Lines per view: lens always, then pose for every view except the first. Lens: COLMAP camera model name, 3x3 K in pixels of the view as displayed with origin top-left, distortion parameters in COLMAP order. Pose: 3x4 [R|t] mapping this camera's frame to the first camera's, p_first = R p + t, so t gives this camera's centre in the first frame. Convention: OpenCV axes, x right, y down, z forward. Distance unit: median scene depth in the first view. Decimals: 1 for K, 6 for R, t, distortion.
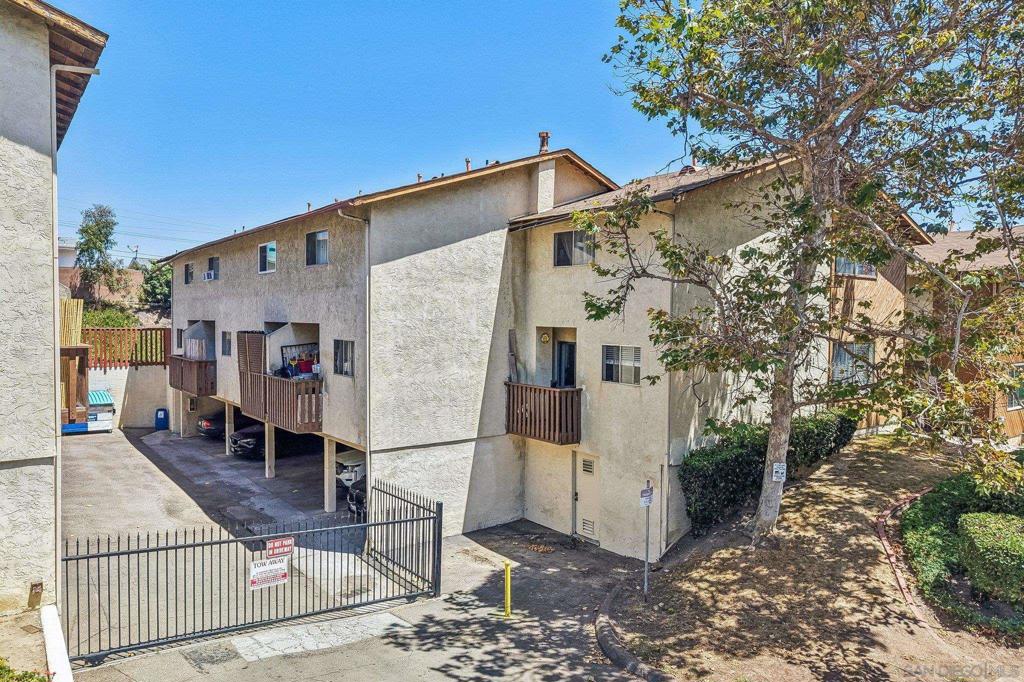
lens RADIAL K [[734.2, 0, 513.5], [0, 734.2, 339.8], [0, 0, 1]] dist [-0.010729, -0.000385]
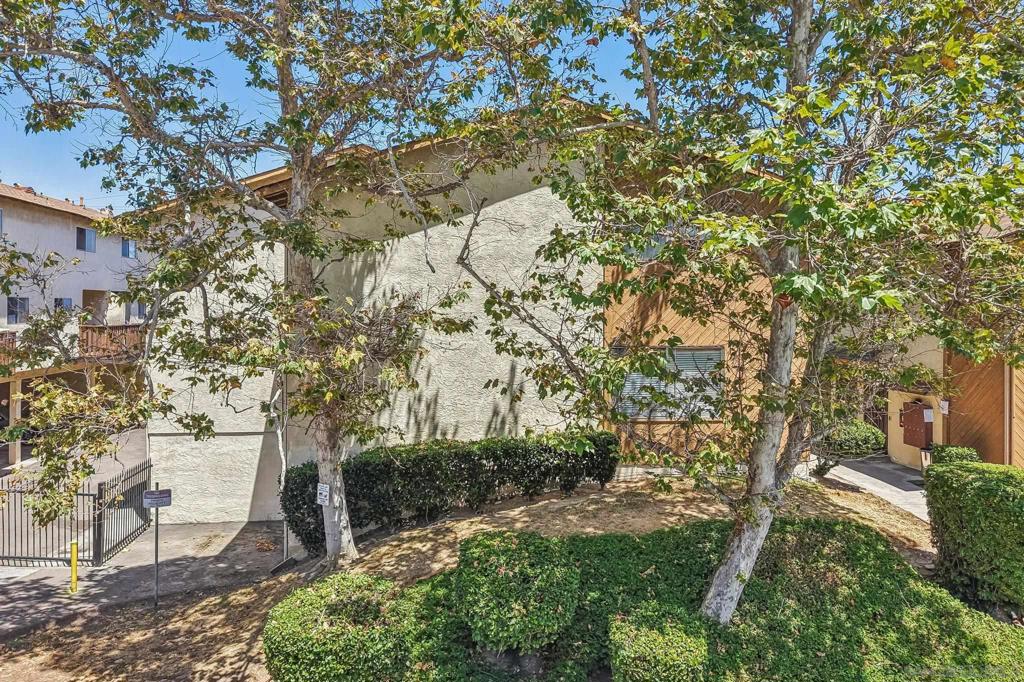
lens RADIAL K [[734.2, 0, 511.9], [0, 734.2, 336.7], [0, 0, 1]] dist [-0.010729, -0.000385]
pose [[0.851118, 0.012499, -0.524826, 1.022529], [-0.014957, 0.999888, -0.000444, -0.007311], [0.524762, 0.008228, 0.851209, 0.387784]]
